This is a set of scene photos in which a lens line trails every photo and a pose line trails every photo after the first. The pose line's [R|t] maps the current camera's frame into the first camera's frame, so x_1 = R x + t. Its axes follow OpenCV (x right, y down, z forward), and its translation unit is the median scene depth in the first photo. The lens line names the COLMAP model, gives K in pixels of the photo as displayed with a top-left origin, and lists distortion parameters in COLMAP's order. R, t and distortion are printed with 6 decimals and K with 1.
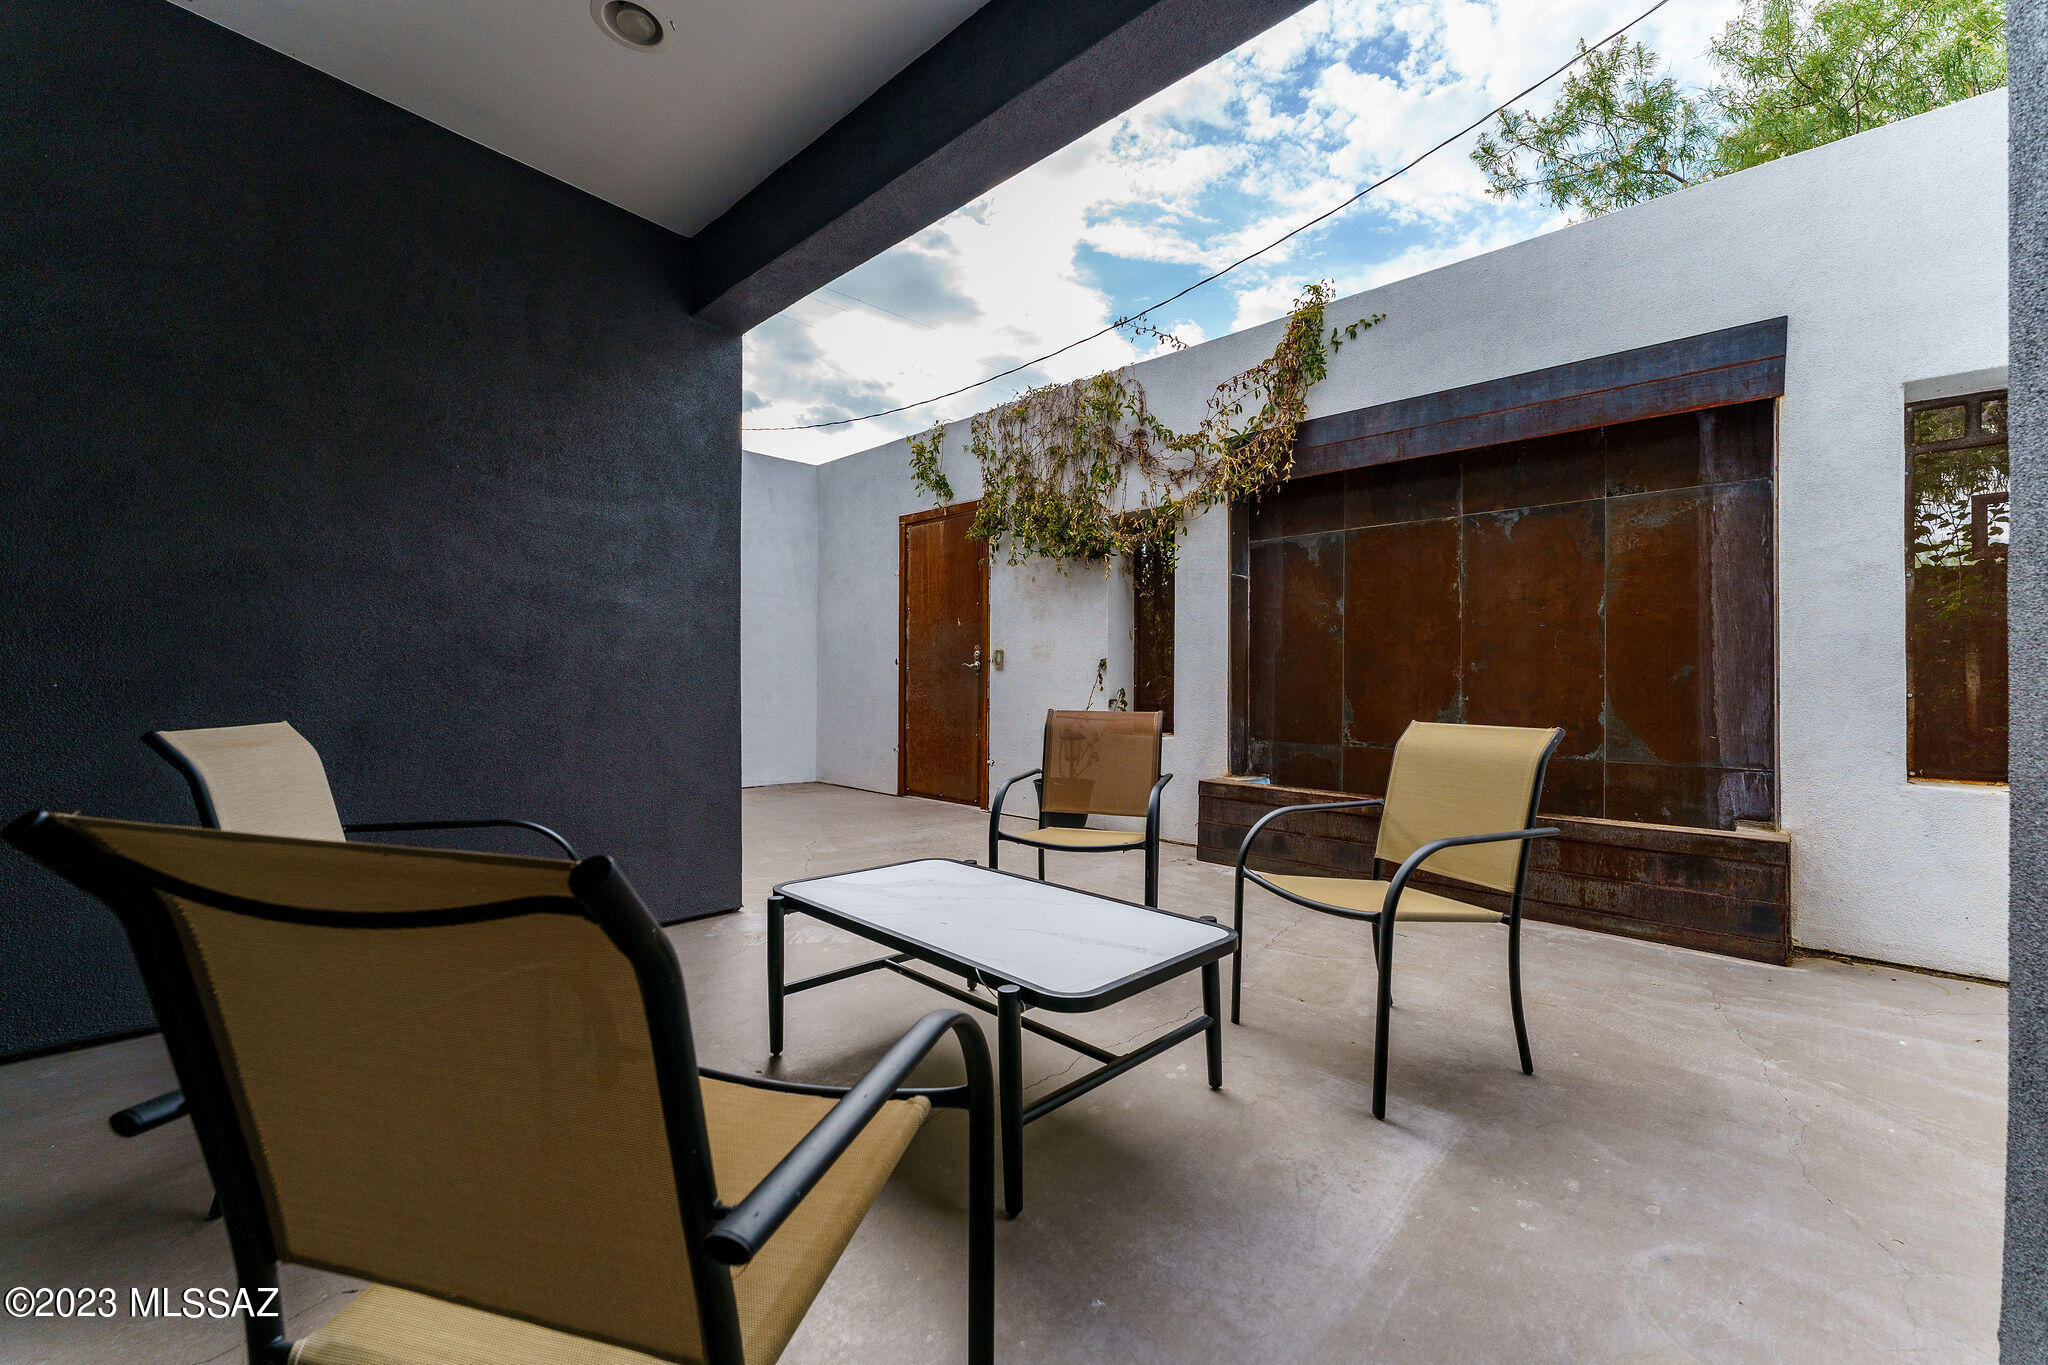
lens RADIAL K [[816.3, 0, 1022.4], [0, 816.3, 676.4], [0, 0, 1]] dist [0.002800, -0.000257]
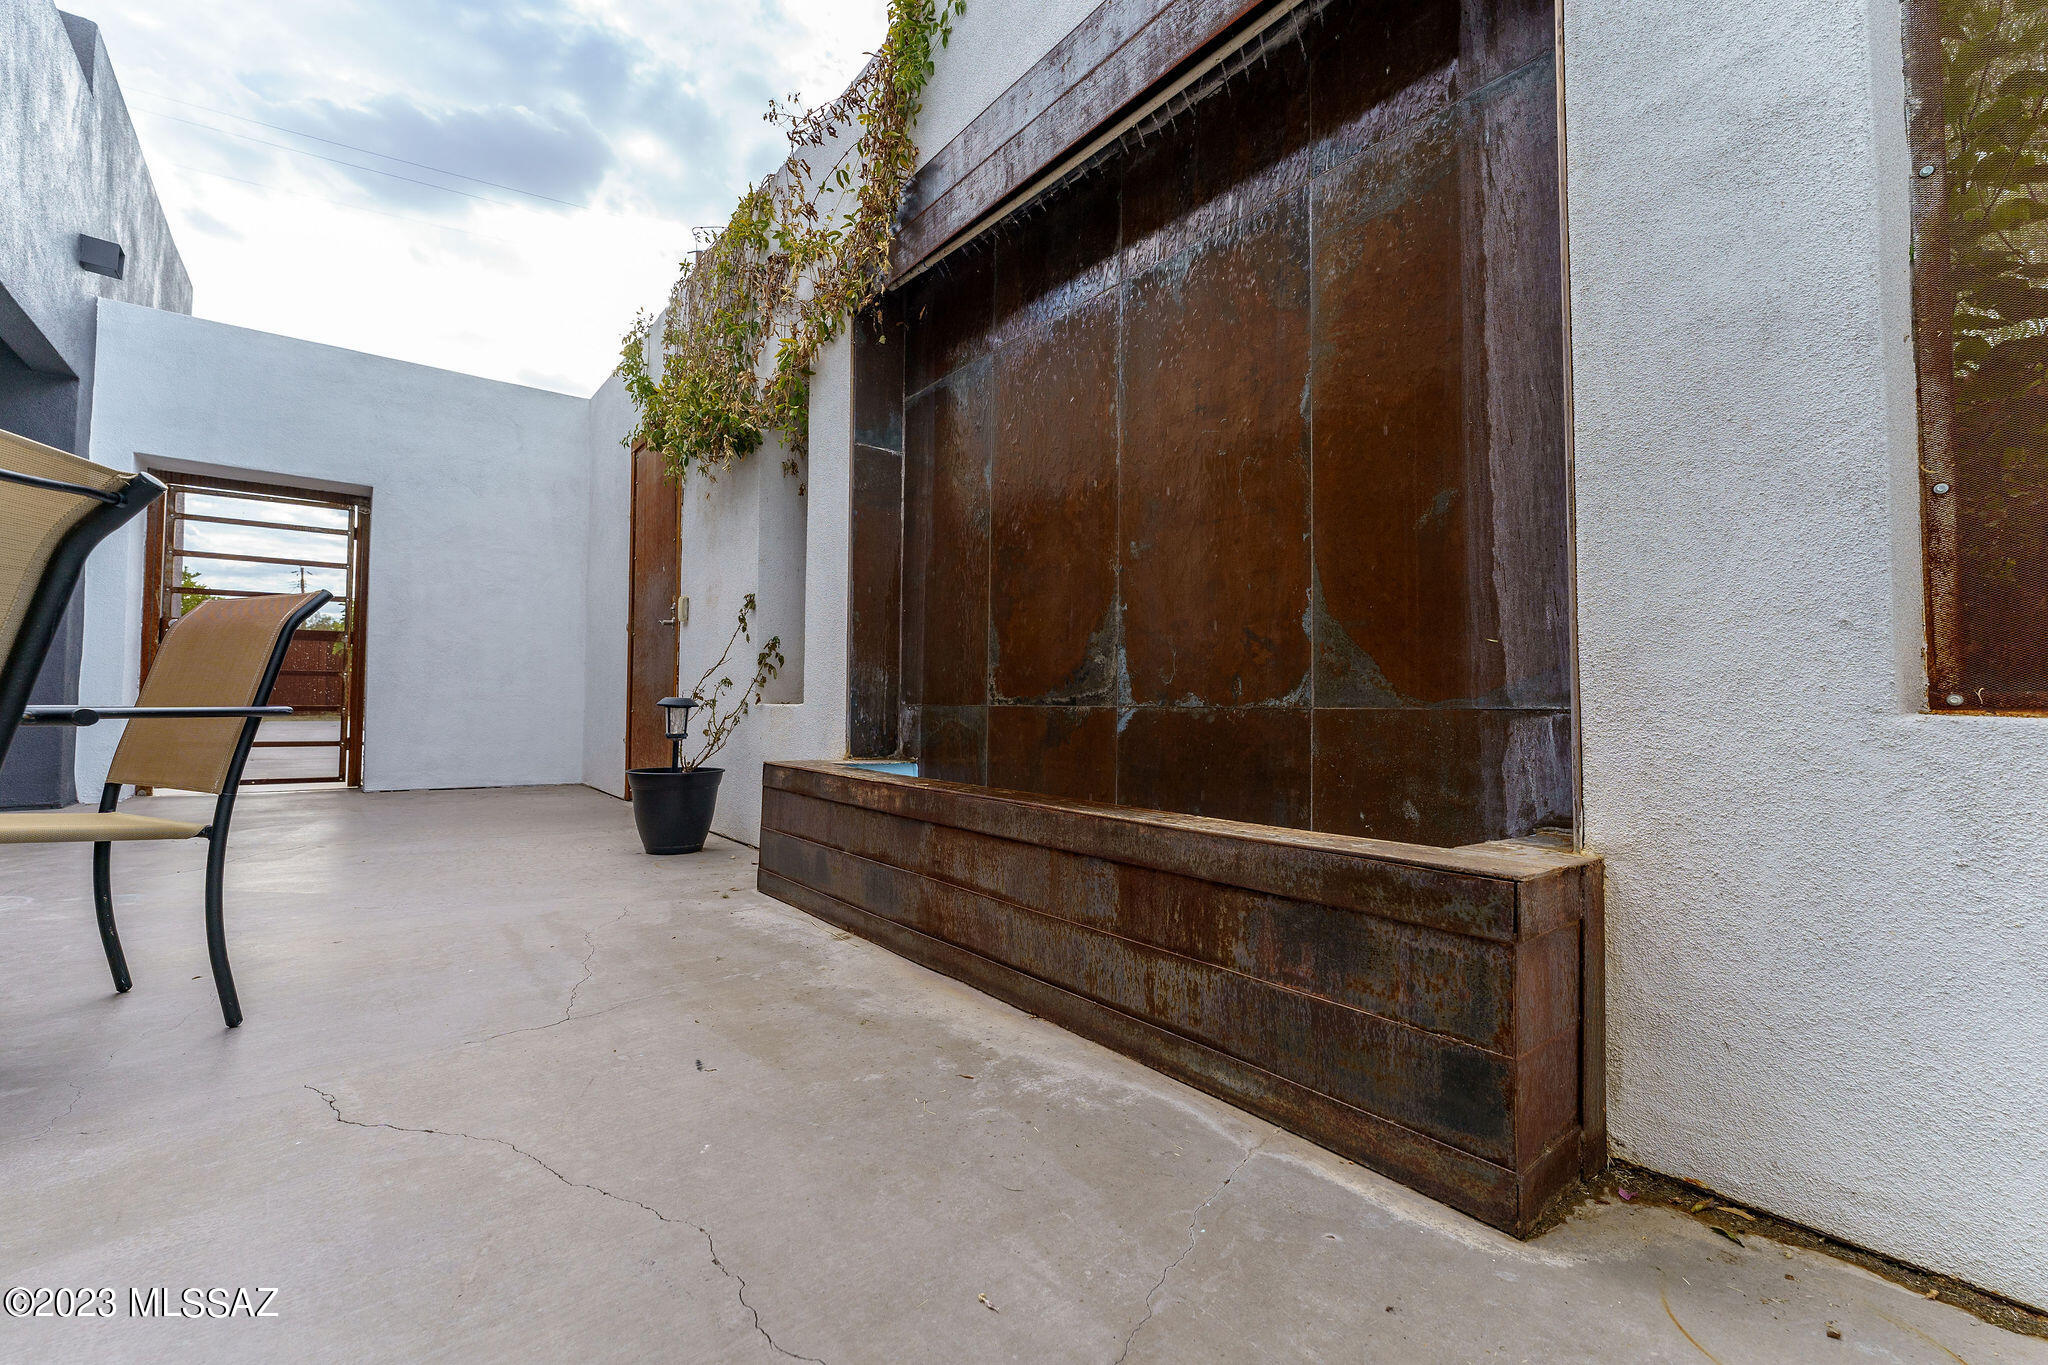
lens RADIAL K [[828.1, 0, 1025.8], [0, 828.1, 676.8], [0, 0, 1]] dist [-0.000047, -0.000094]
pose [[0.992099, -0.002424, -0.125431, 0.651449], [-0.001670, 0.999470, -0.032522, 0.109432], [0.125444, 0.032475, 0.991569, 0.524433]]
